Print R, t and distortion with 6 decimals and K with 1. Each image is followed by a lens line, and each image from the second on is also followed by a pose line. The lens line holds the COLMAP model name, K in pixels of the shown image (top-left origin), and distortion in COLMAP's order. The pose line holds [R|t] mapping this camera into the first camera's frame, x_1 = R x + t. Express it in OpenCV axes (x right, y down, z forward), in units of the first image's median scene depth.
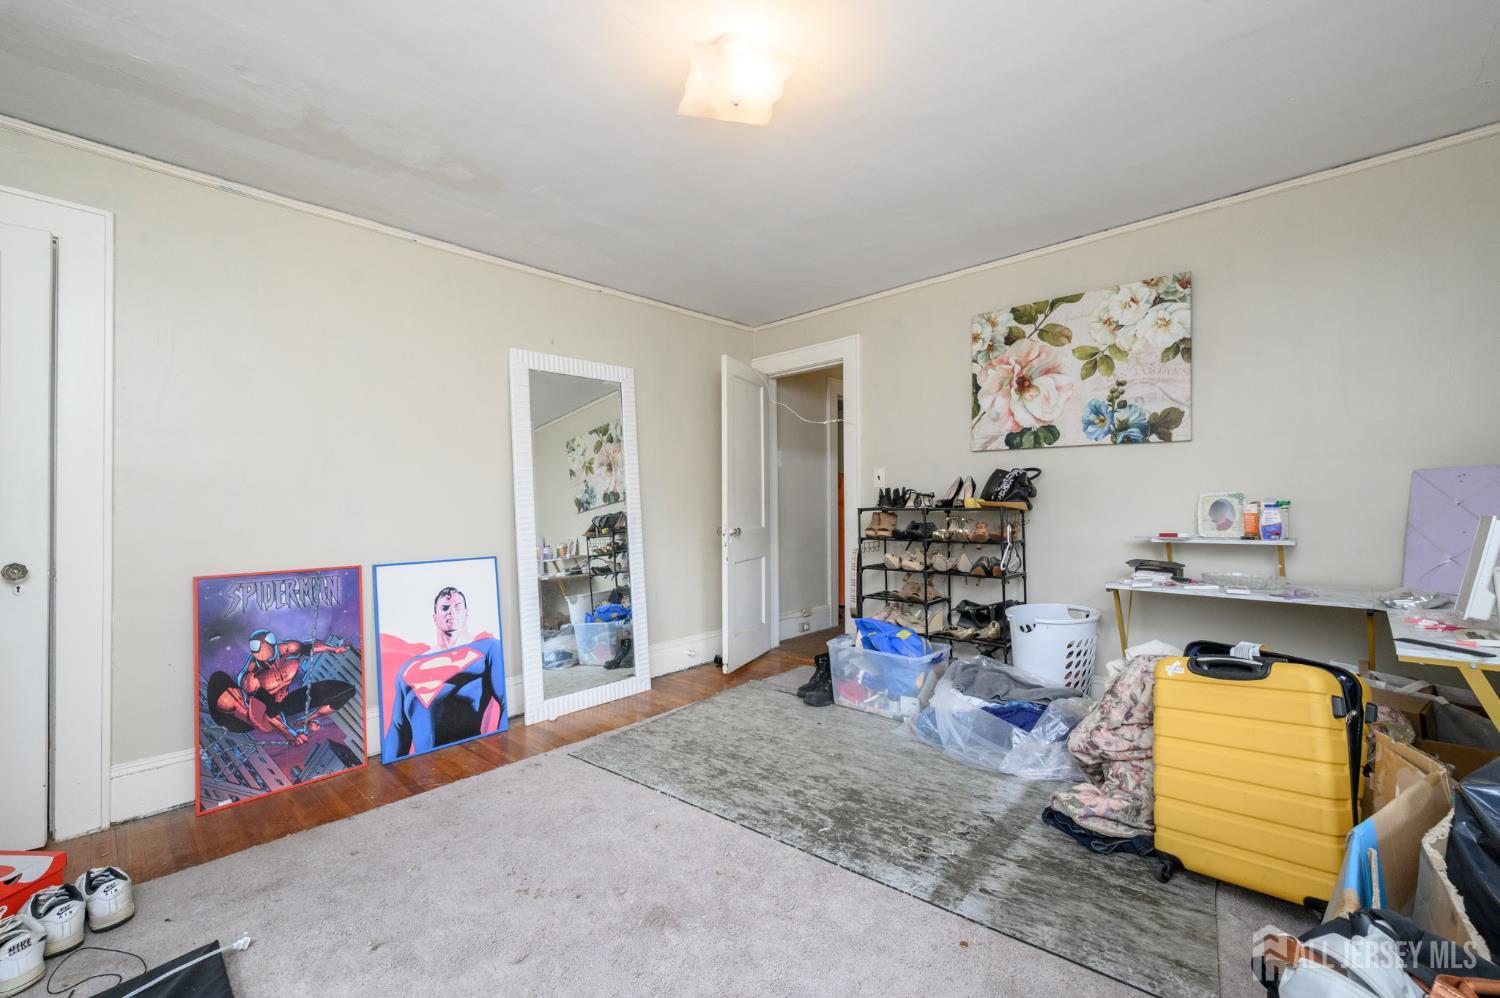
lens RADIAL K [[617.1, 0, 744.8], [0, 617.1, 498.9], [0, 0, 1]] dist [0.002633, 0.000363]
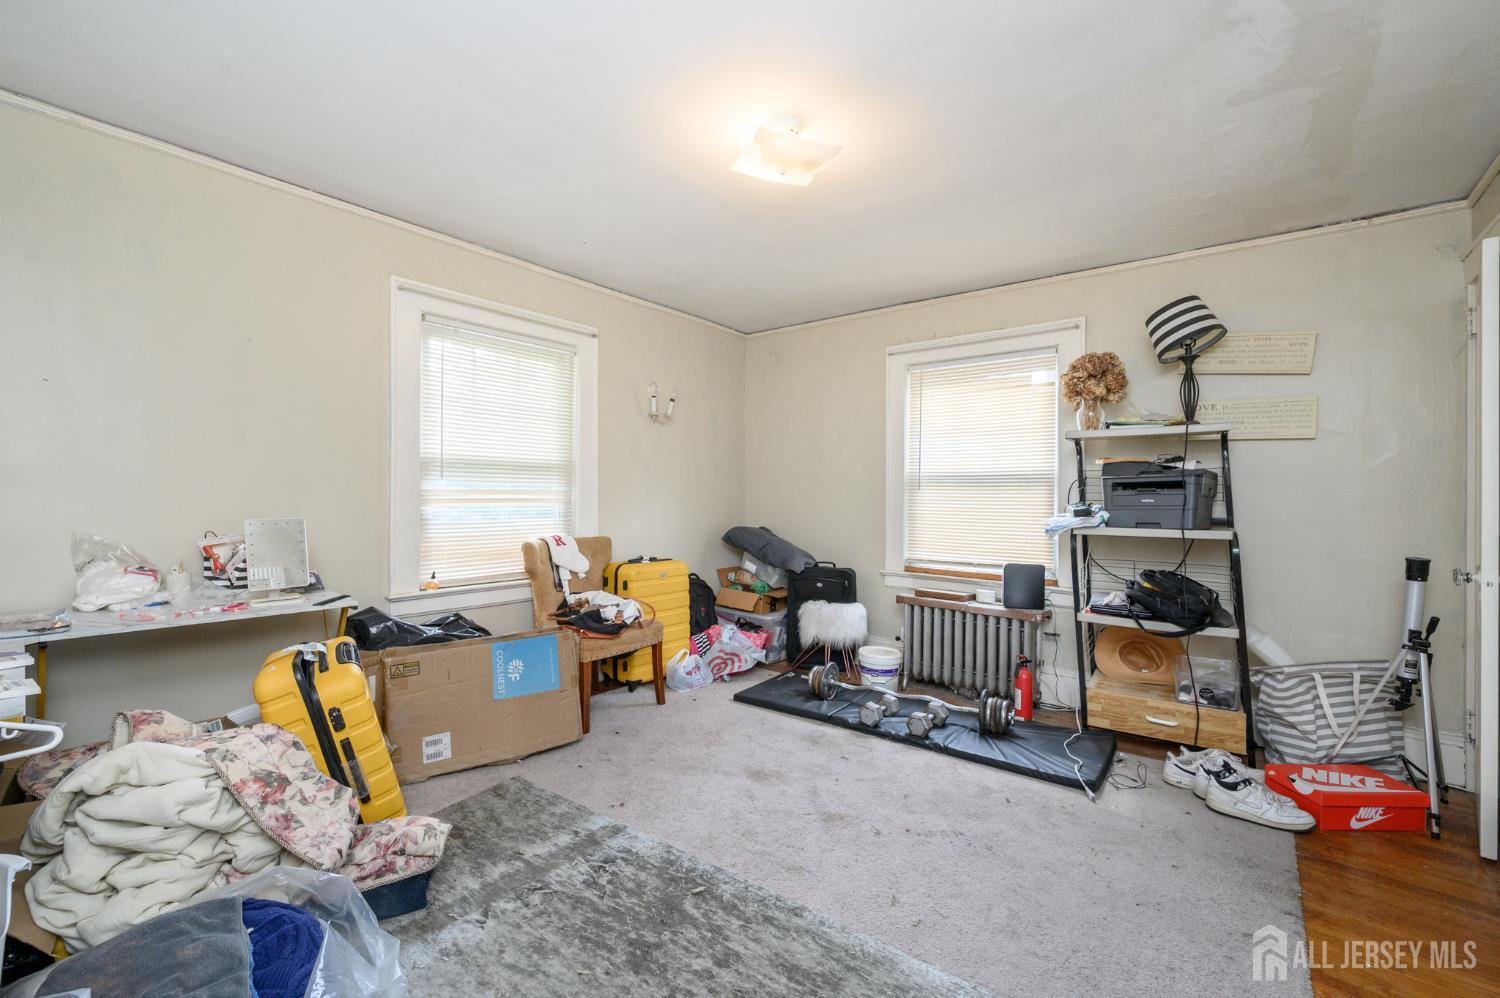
lens RADIAL K [[617.1, 0, 754.4], [0, 617.1, 498.1], [0, 0, 1]] dist [0.002633, 0.000363]
pose [[-0.995839, -0.001317, -0.091120, 0.124164], [-0.001430, 0.999998, 0.001173, -0.017605], [0.091118, 0.001298, -0.995839, 1.814029]]
